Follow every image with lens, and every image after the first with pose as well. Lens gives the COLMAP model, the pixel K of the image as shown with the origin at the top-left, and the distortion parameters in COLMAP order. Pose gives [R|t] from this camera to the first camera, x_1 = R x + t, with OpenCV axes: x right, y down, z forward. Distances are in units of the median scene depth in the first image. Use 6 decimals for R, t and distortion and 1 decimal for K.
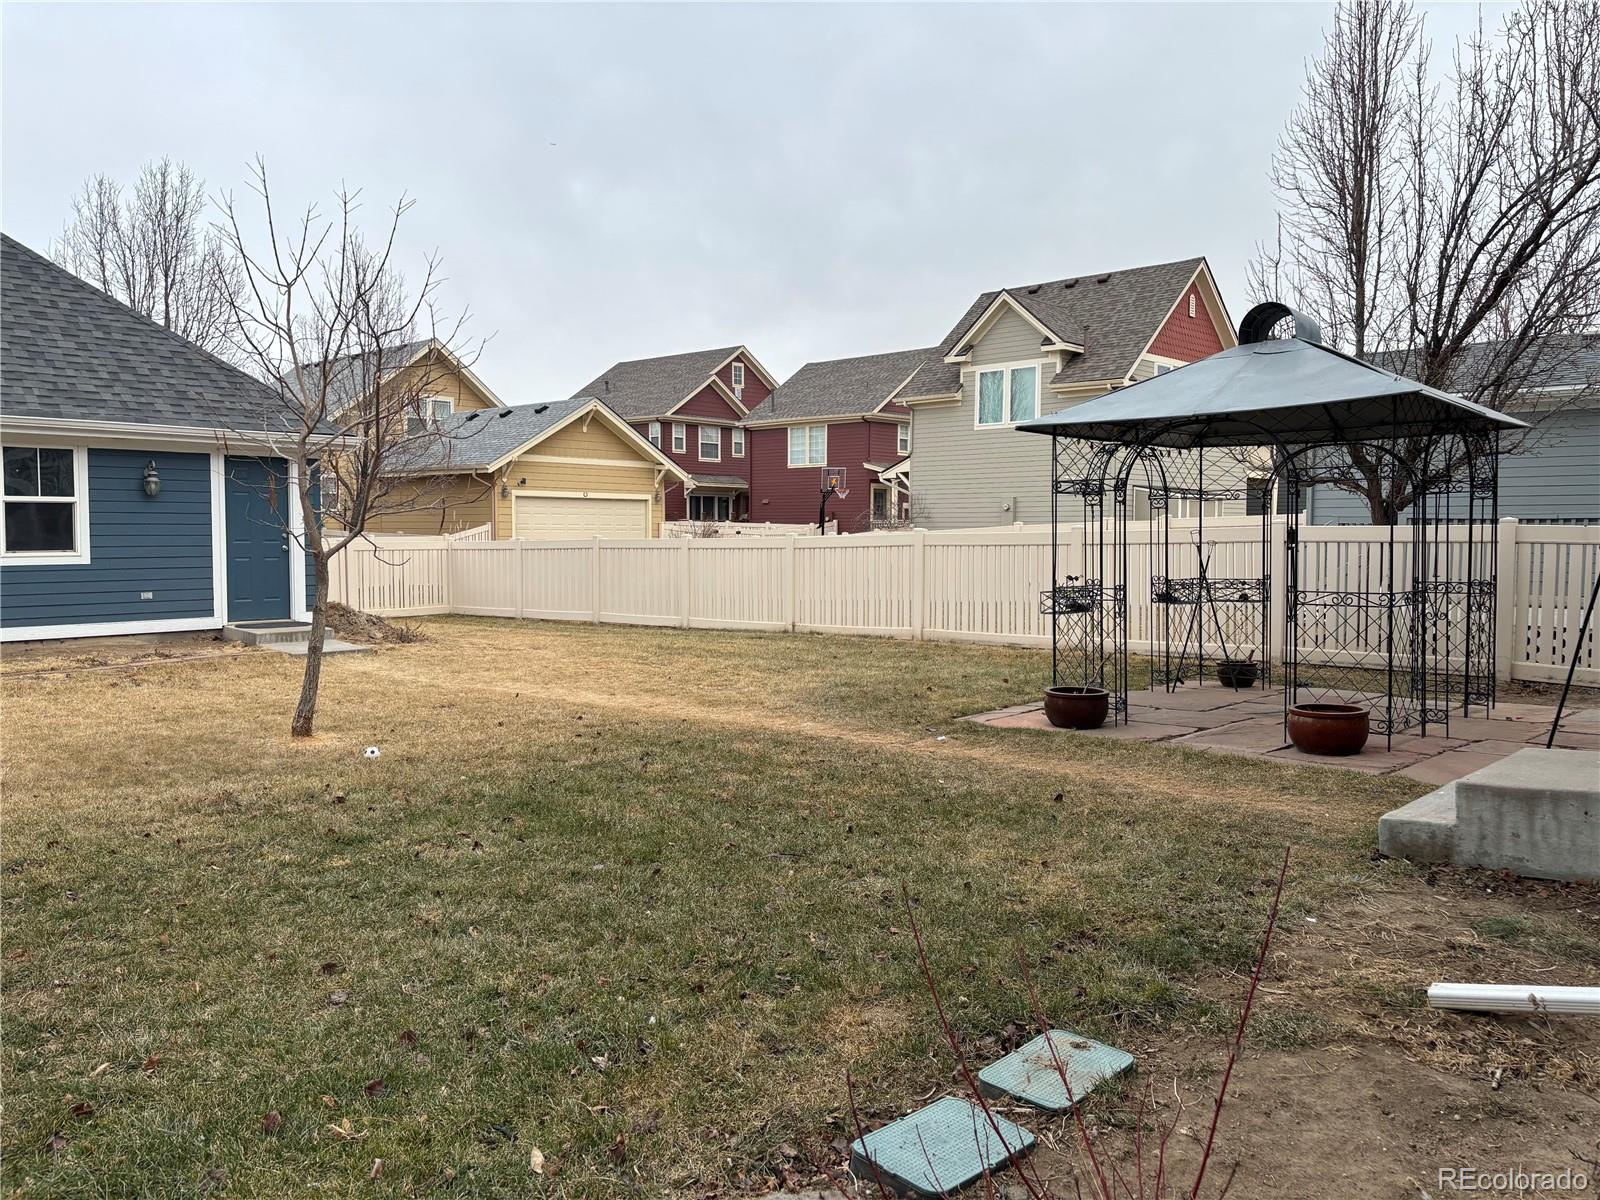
lens RADIAL K [[1203.2, 0, 801.1], [0, 1203.2, 597.1], [0, 0, 1]] dist [0.054015, -0.050356]
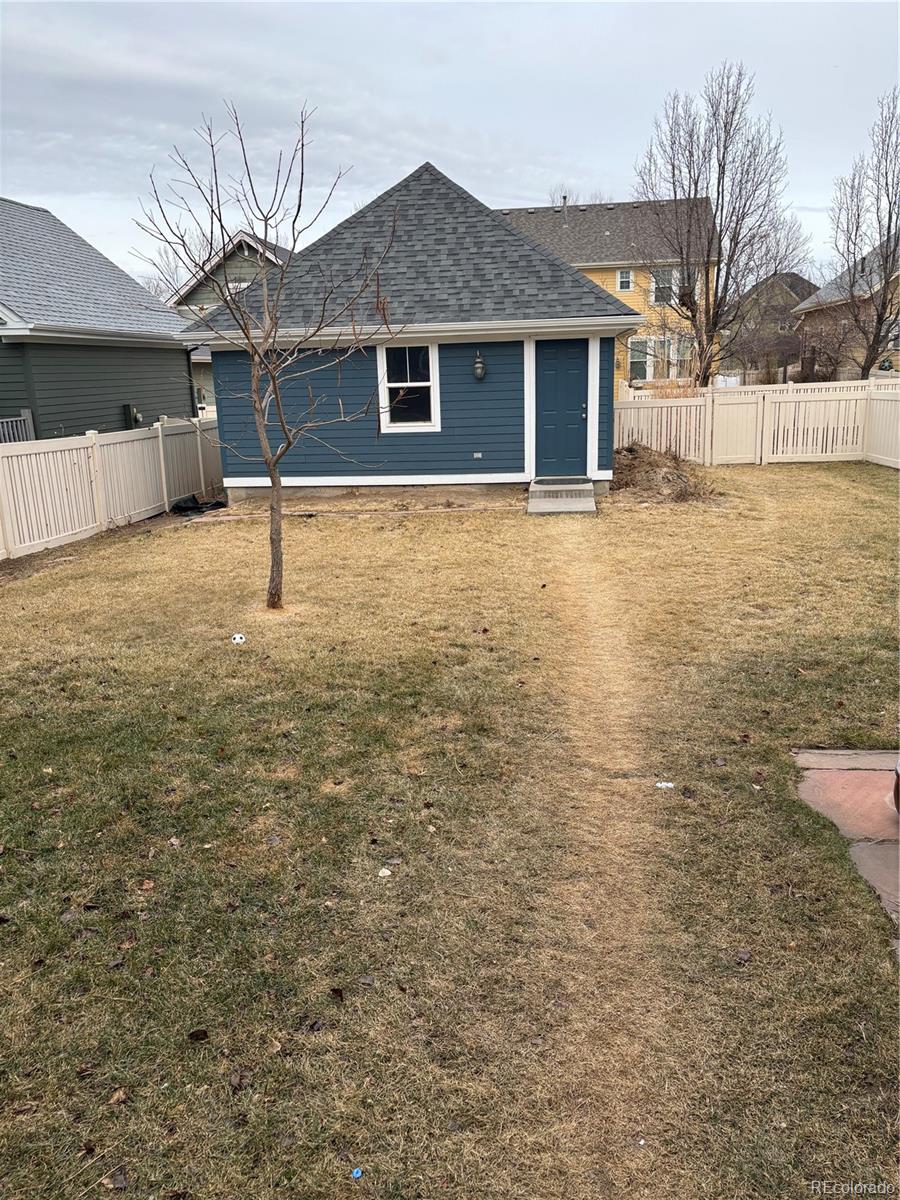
lens RADIAL K [[902.4, 0, 451.0], [0, 902.4, 602.4], [0, 0, 1]] dist [0.054015, -0.050356]
pose [[0.593908, 0.176564, -0.784919, 0.254766], [-0.011364, 0.977365, 0.211255, -0.052686], [0.804452, -0.116546, 0.582472, 0.377712]]
